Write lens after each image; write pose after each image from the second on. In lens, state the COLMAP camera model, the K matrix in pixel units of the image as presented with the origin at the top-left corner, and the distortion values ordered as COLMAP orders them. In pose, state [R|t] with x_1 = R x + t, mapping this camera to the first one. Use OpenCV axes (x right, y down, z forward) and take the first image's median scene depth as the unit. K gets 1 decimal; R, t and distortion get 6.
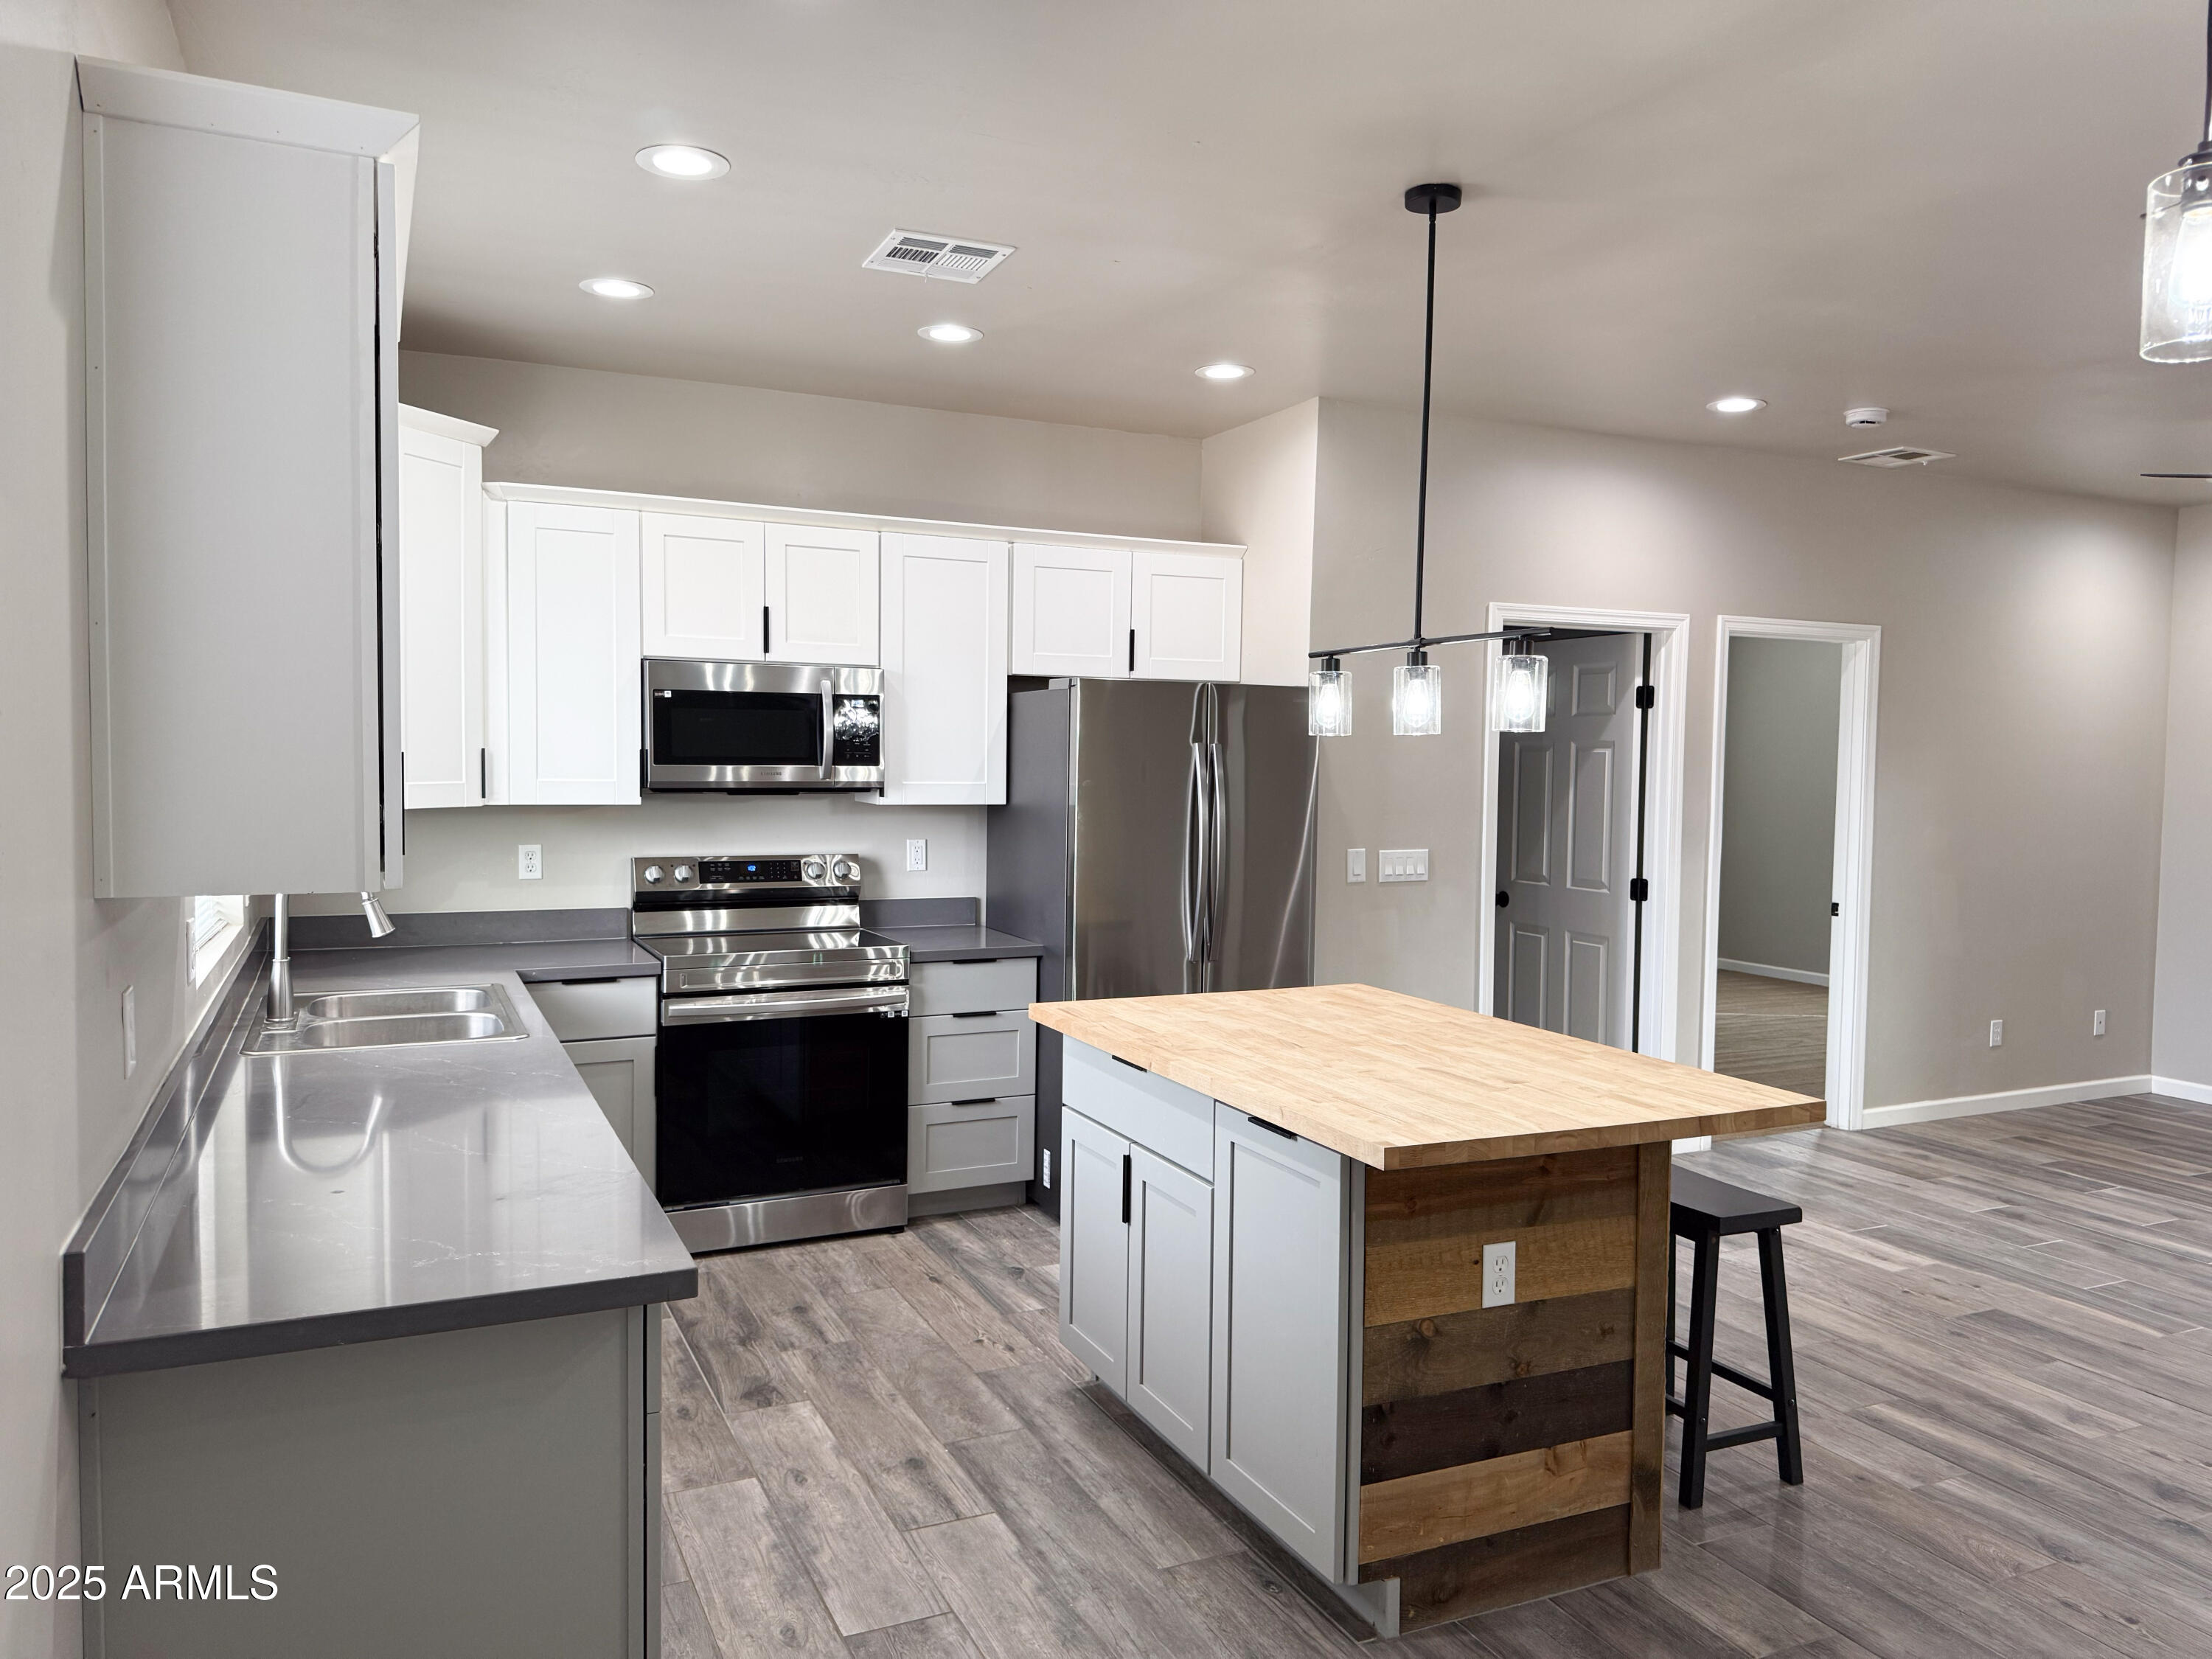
lens RADIAL K [[1579.5, 0, 1088.1], [0, 1579.5, 814.0], [0, 0, 1]] dist [0.000527, -0.009668]
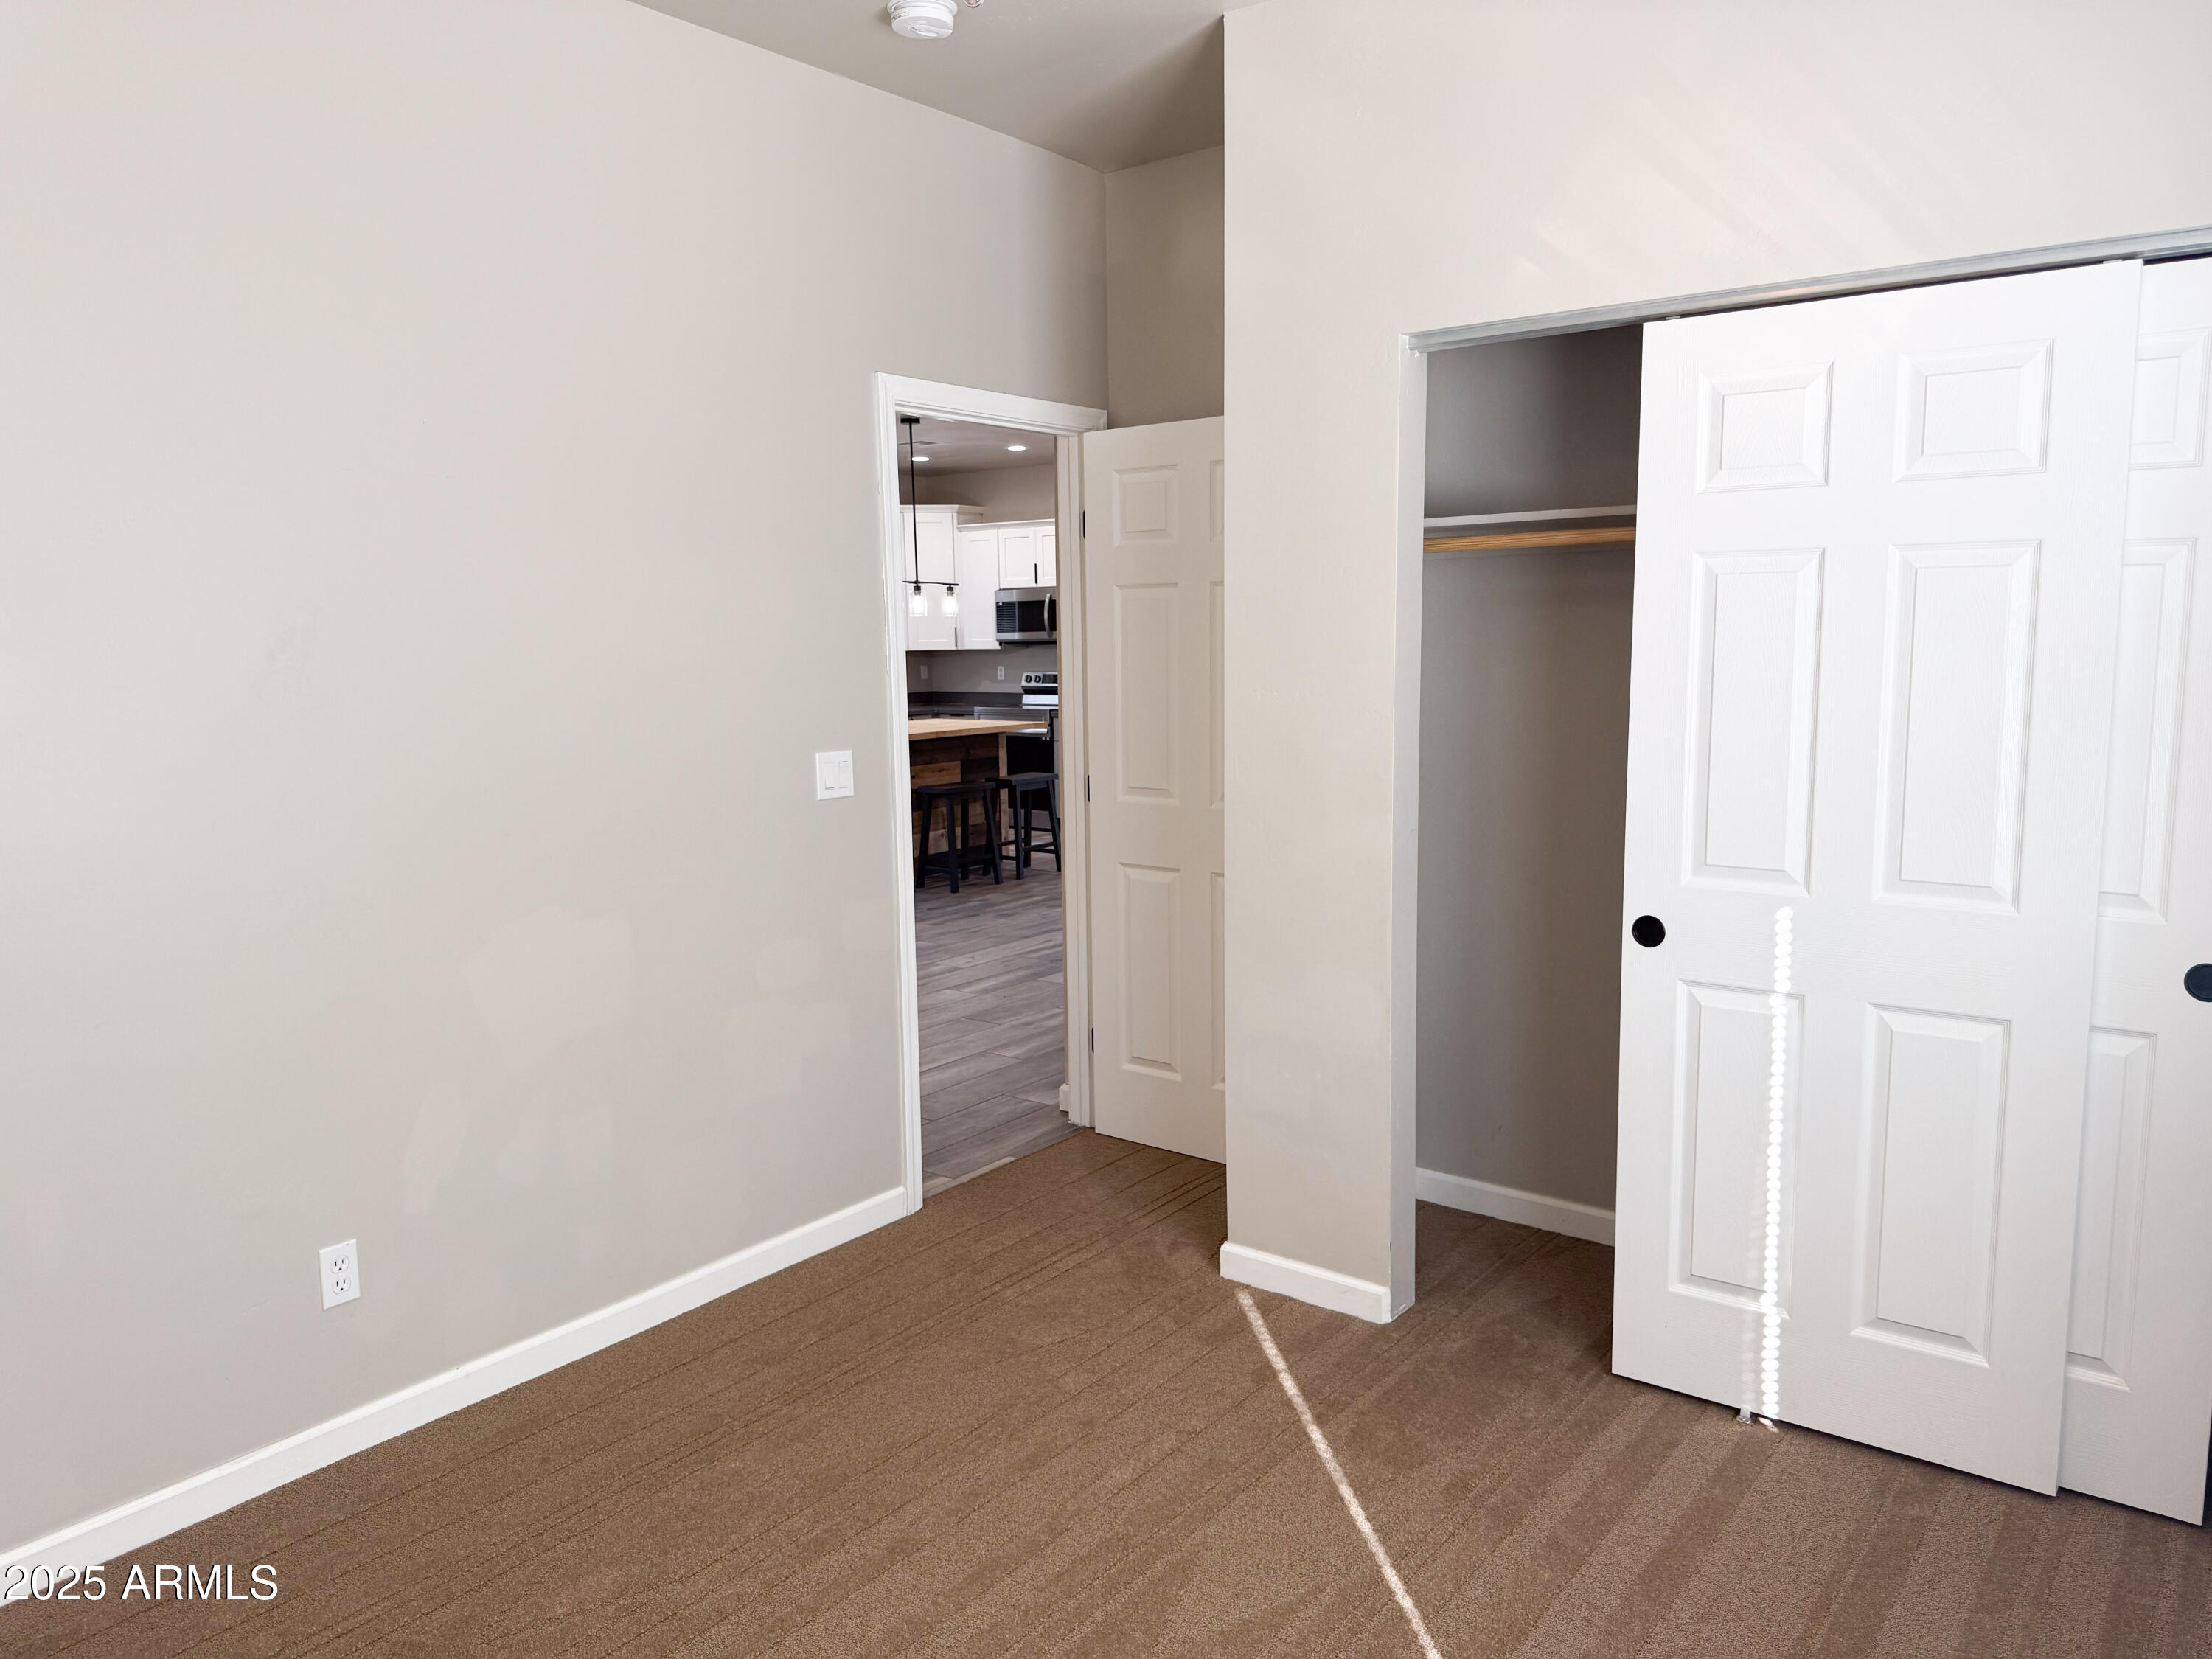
lens RADIAL K [[1578.4, 0, 1106.0], [0, 1578.4, 829.5], [0, 0, 1]] dist [0.081110, -0.104824]
pose [[0.455550, 0.090122, -0.885636, 2.538739], [-0.012258, 0.995403, 0.094987, 0.048635], [0.890126, -0.032416, 0.454561, 0.015349]]
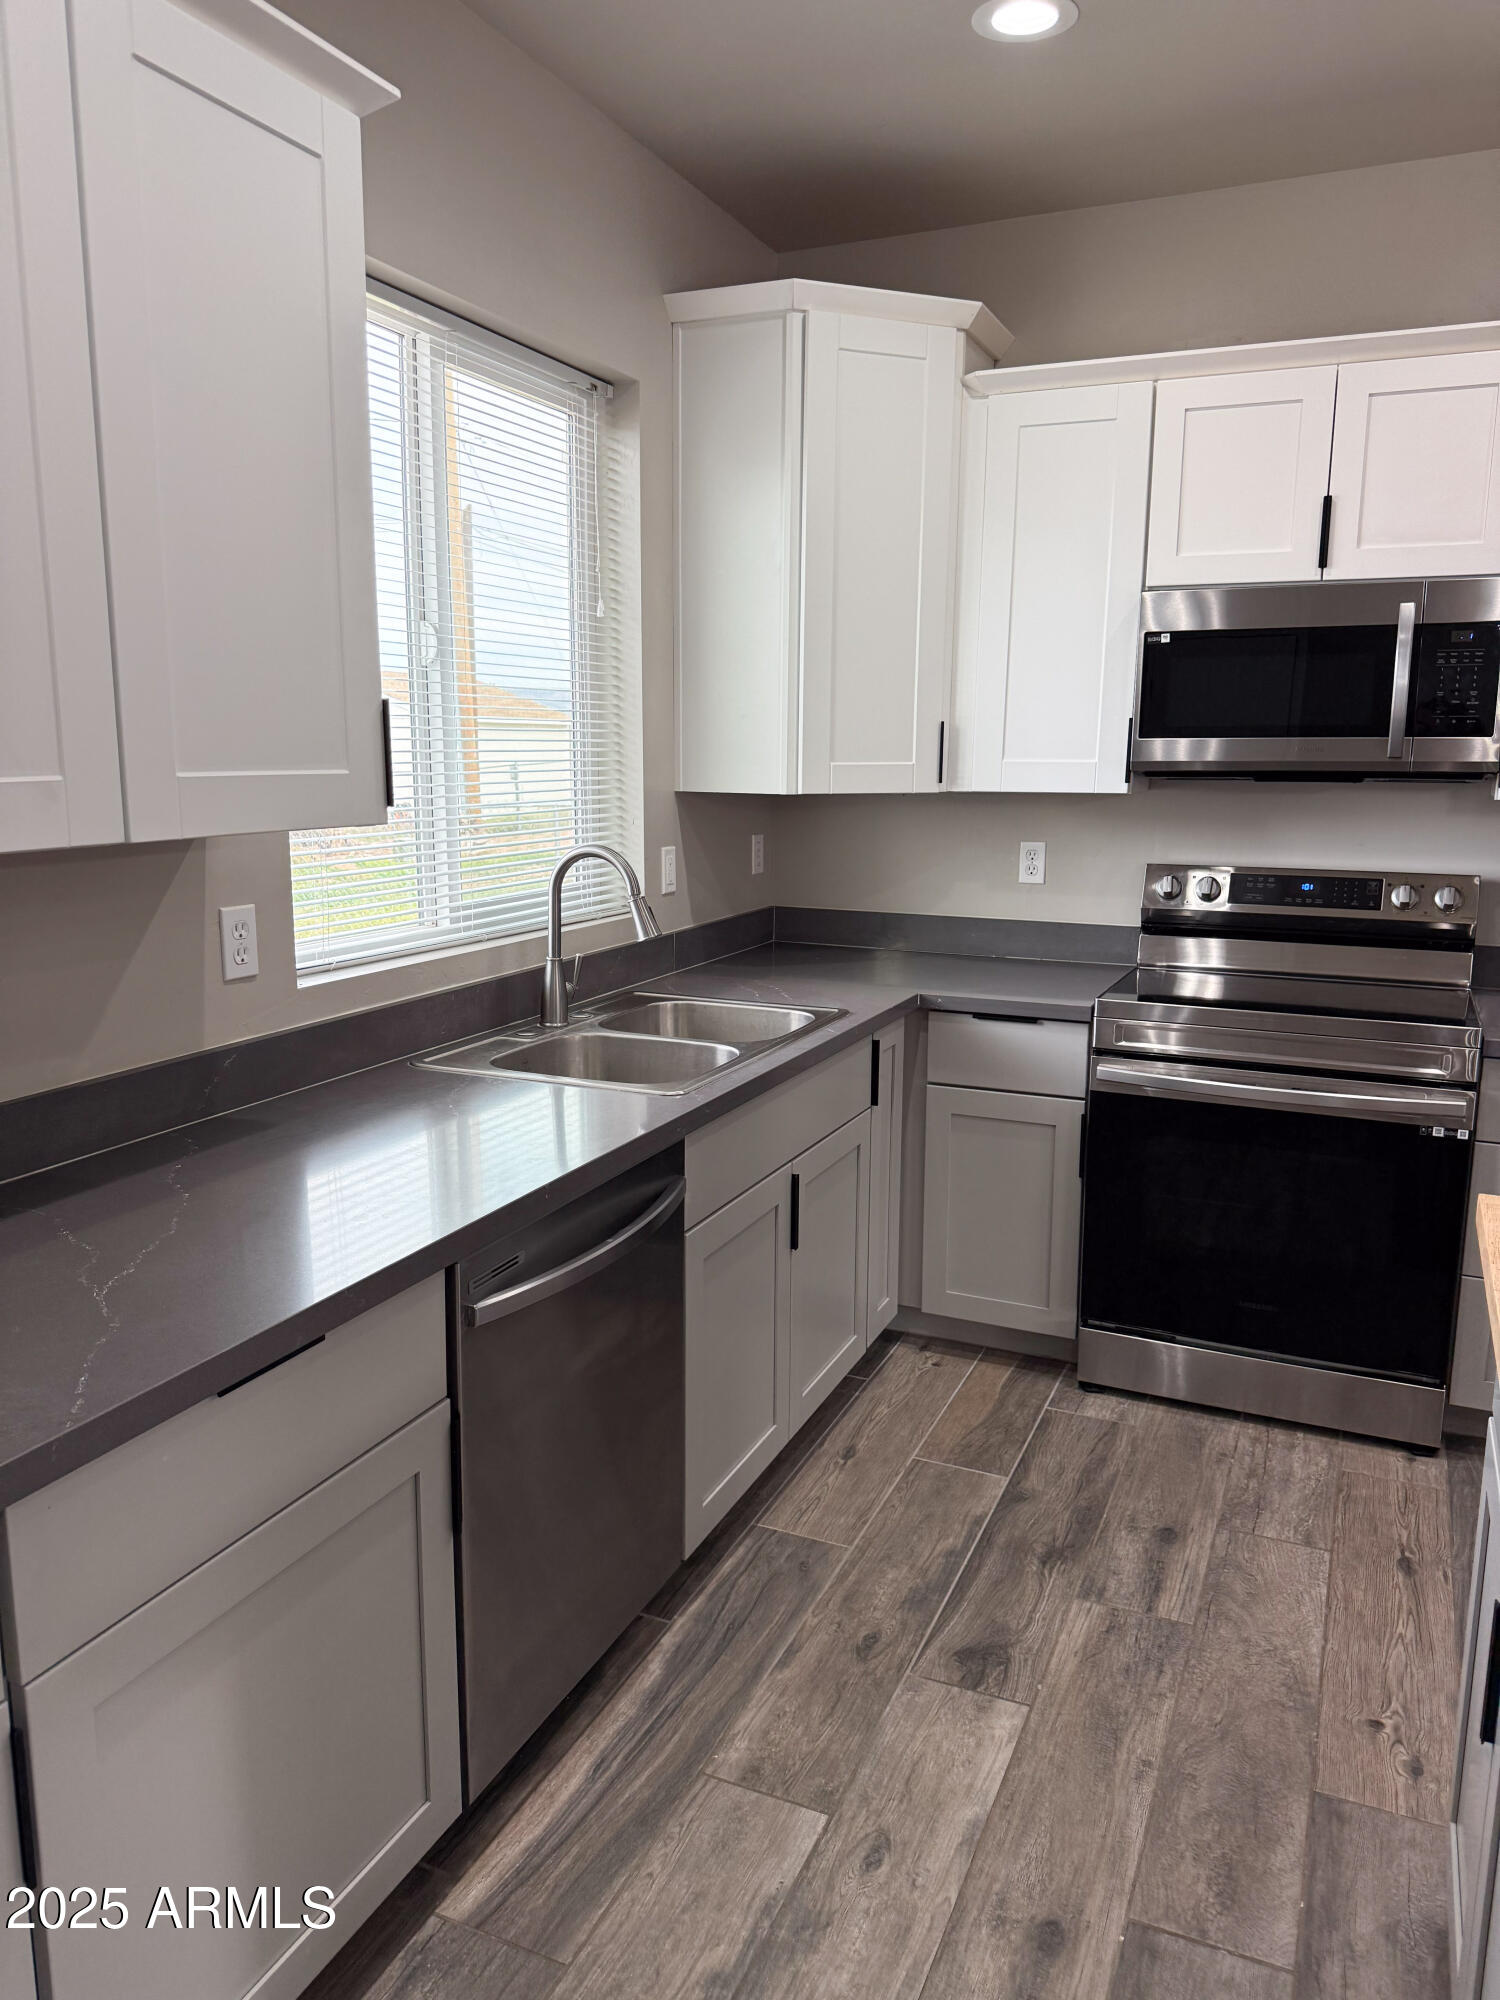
lens RADIAL K [[1434.5, 0, 750.0], [0, 1434.5, 1000.0], [0, 0, 1]] dist [0.048149, -0.037735]
pose [[0.664605, 0.120844, -0.737358, 0.145943], [-0.025549, 0.989933, 0.139209, 0.000894], [0.746758, -0.073680, 0.661002, 0.512714]]
